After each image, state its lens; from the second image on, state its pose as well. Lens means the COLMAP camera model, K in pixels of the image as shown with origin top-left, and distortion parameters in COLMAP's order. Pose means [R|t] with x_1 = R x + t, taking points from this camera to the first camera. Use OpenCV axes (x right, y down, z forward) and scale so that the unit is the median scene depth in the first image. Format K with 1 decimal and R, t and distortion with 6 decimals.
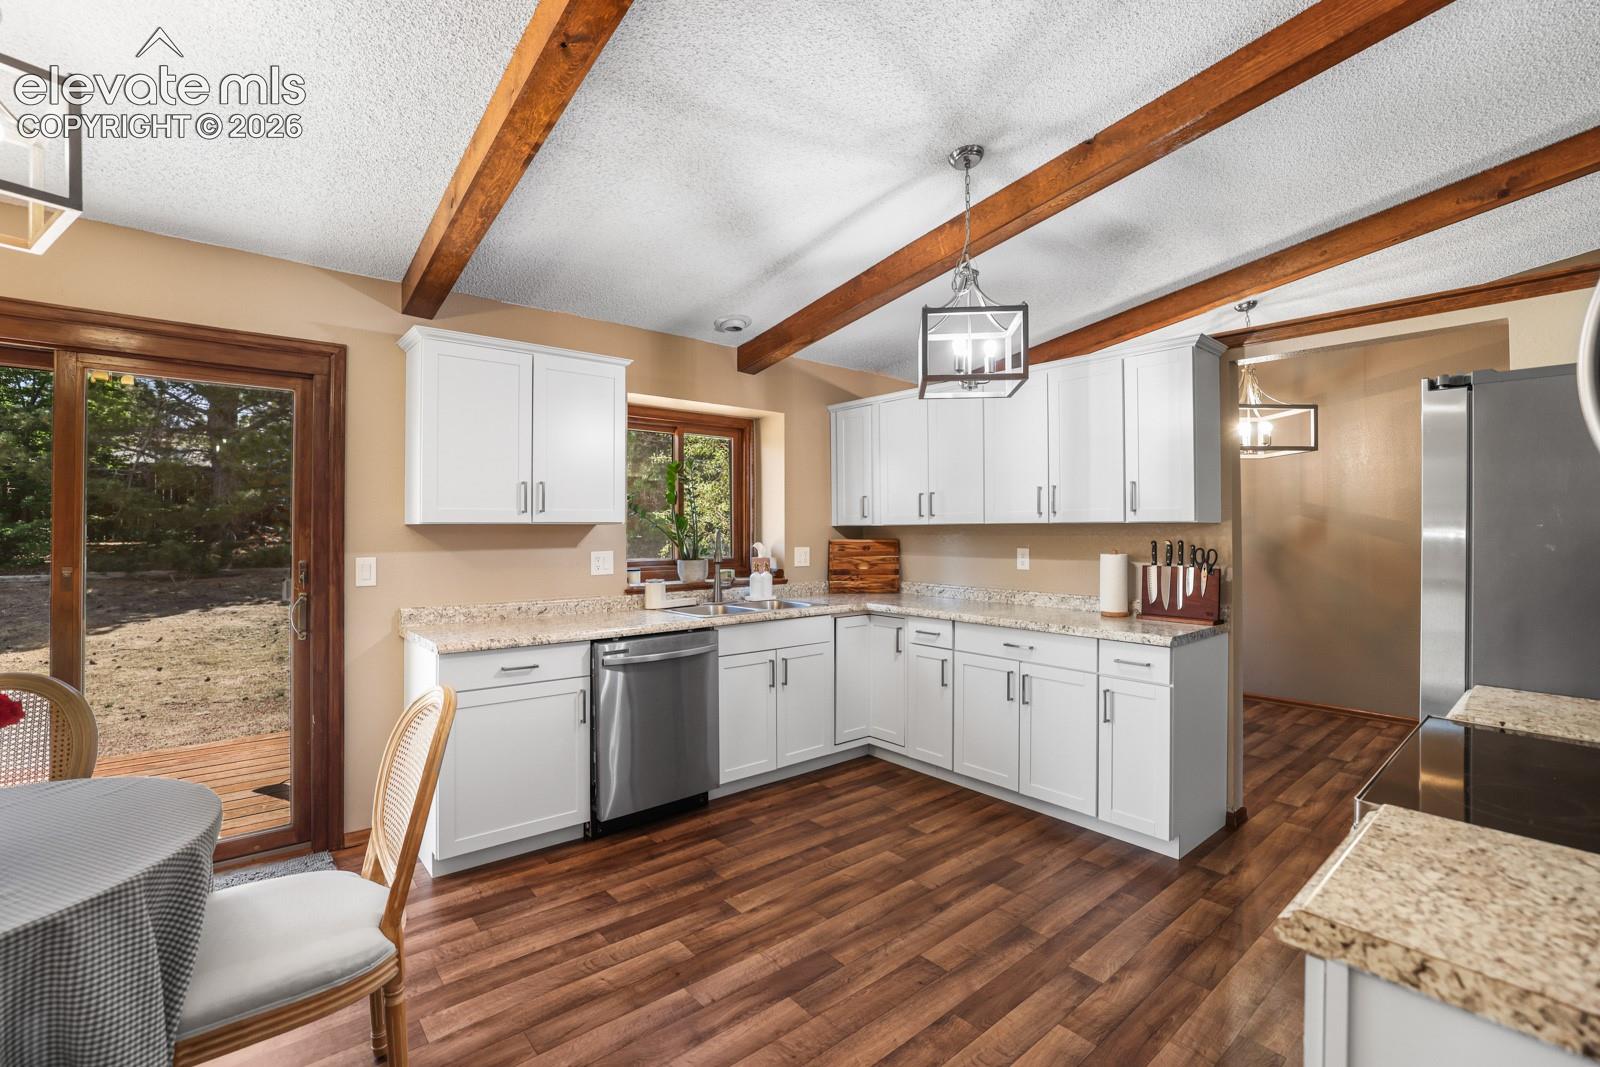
lens RADIAL K [[693.0, 0, 793.0], [0, 693.0, 524.4], [0, 0, 1]] dist [-0.047442, 0.017009]
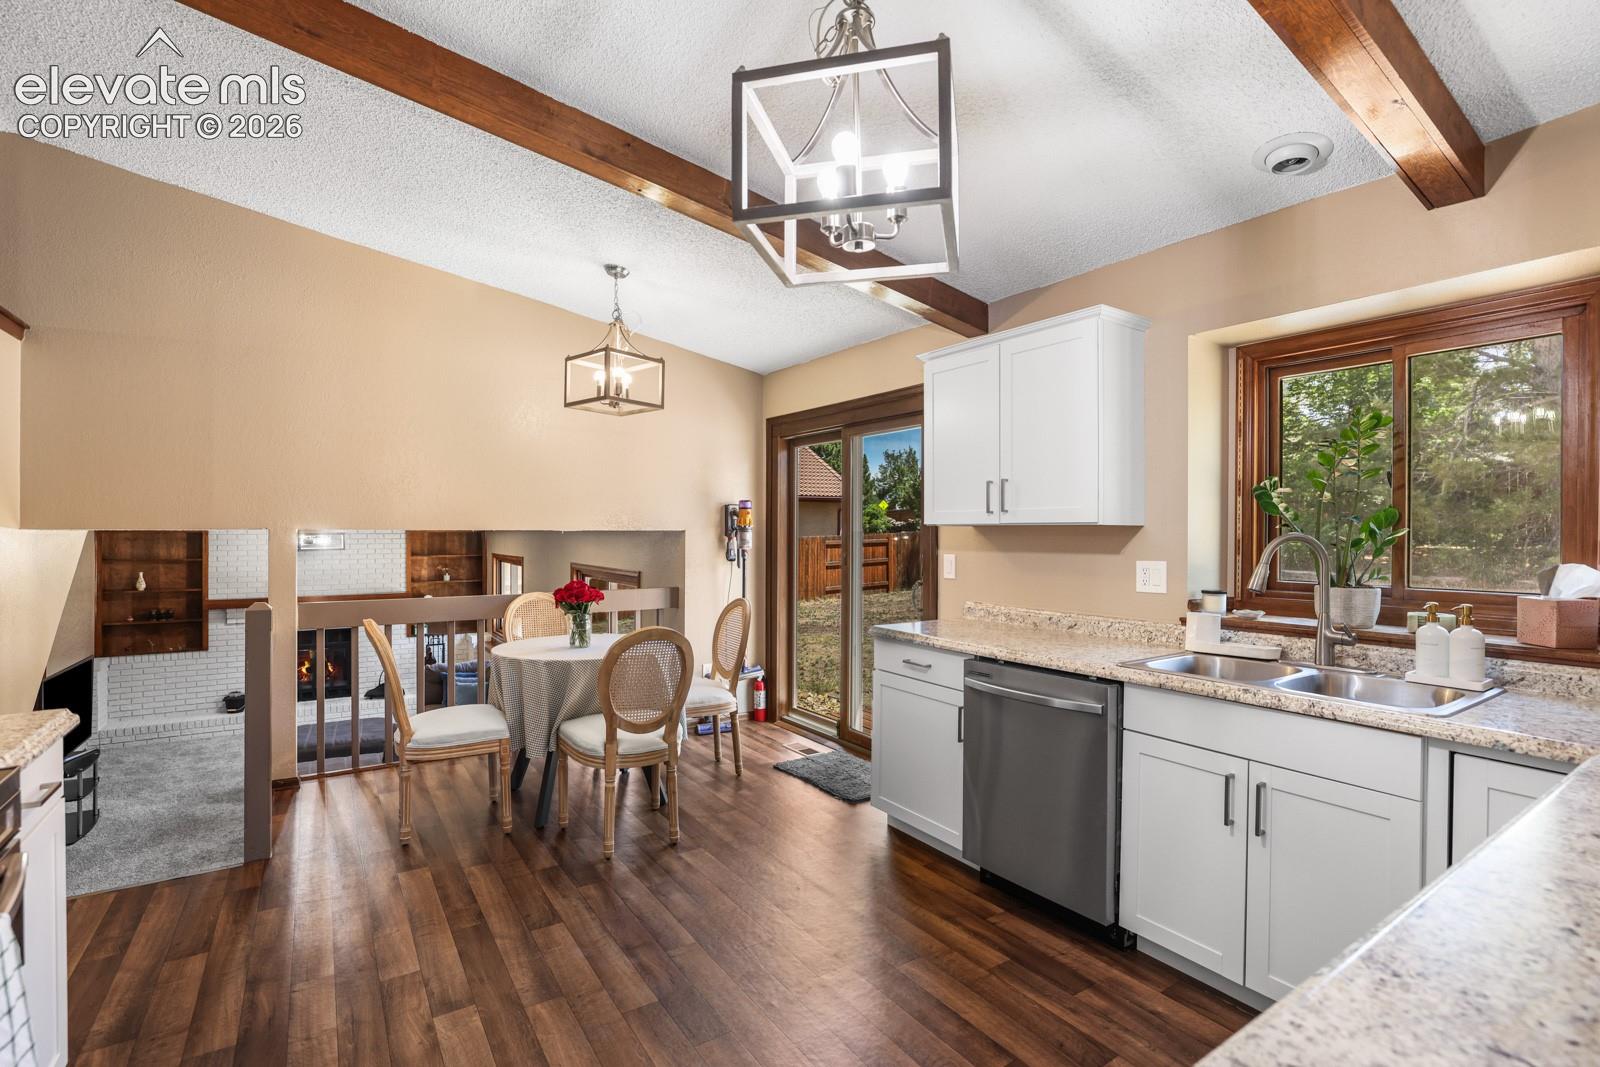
lens RADIAL K [[739.7, 0, 800.0], [0, 739.7, 533.5], [0, 0, 1]] dist [-0.055269, 0.028106]
pose [[-0.103322, 0.003345, -0.994642, 0.560186], [0.000626, 0.999994, 0.003298, 0.006566], [0.994648, -0.000282, -0.103324, 0.721986]]
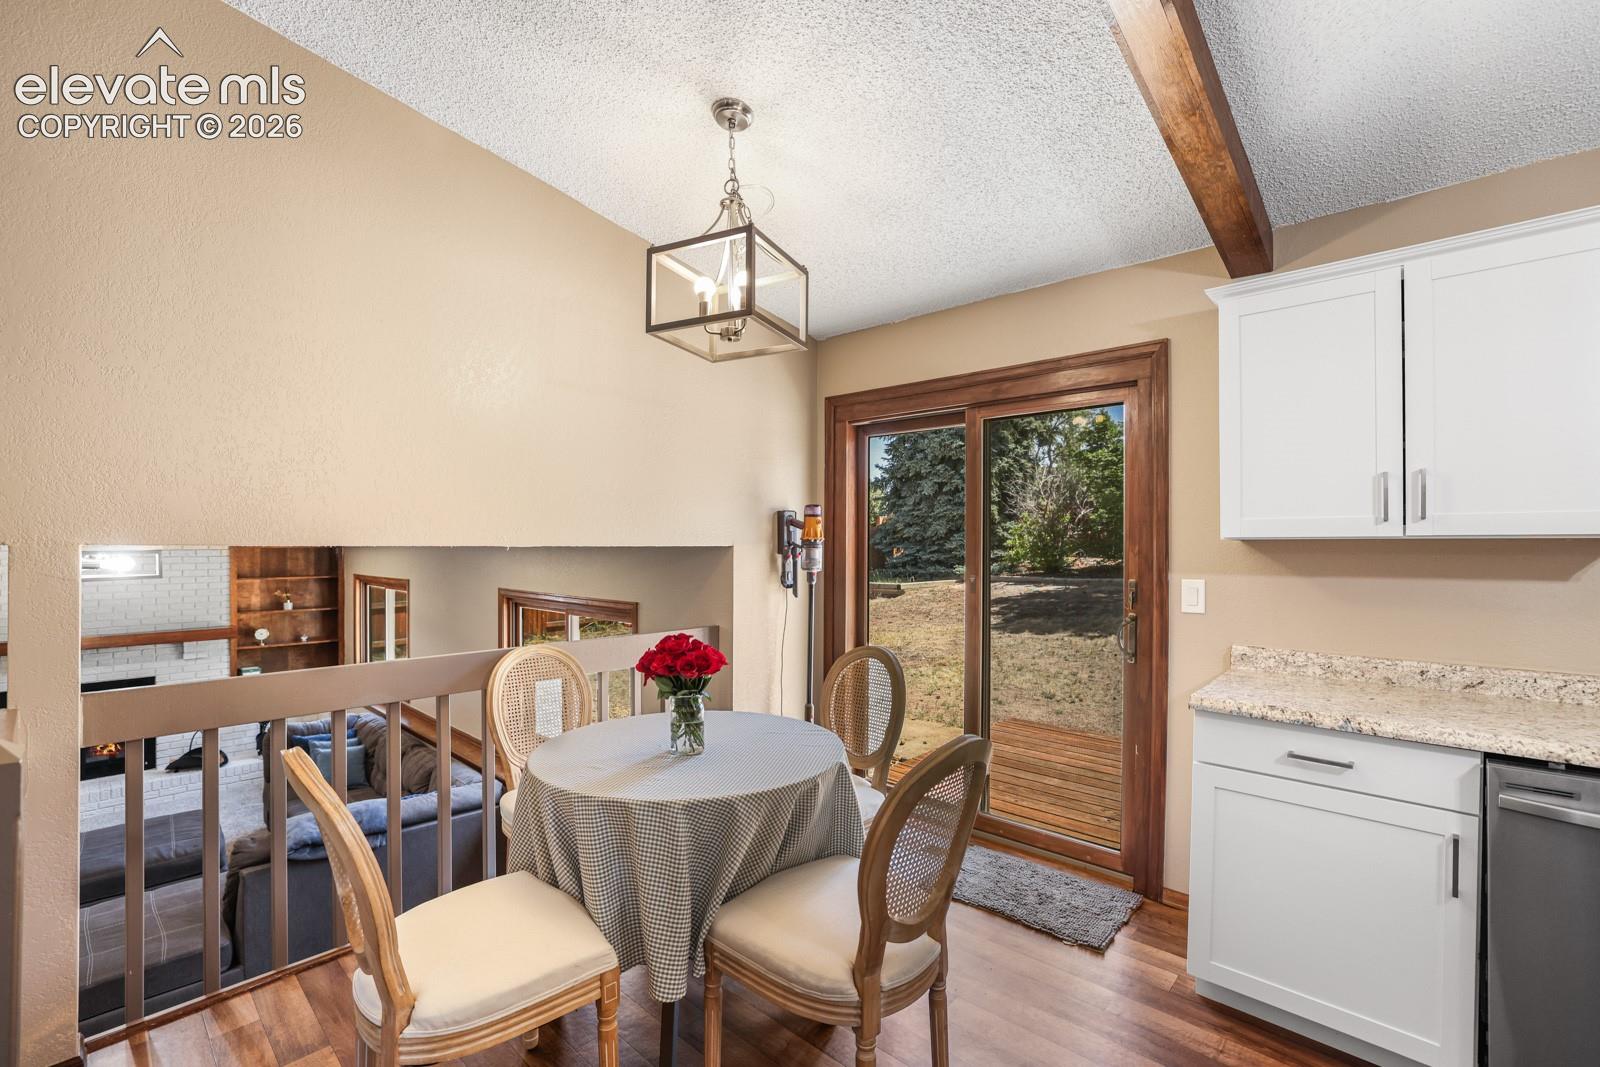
lens RADIAL K [[690.6, 0, 796.5], [0, 690.6, 546.2], [0, 0, 1]] dist [-0.048668, 0.017069]
pose [[0.134205, 0.000829, -0.990953, 0.125790], [0.001283, 0.999999, 0.001010, 0.004563], [0.990953, -0.001407, 0.134204, 0.324961]]
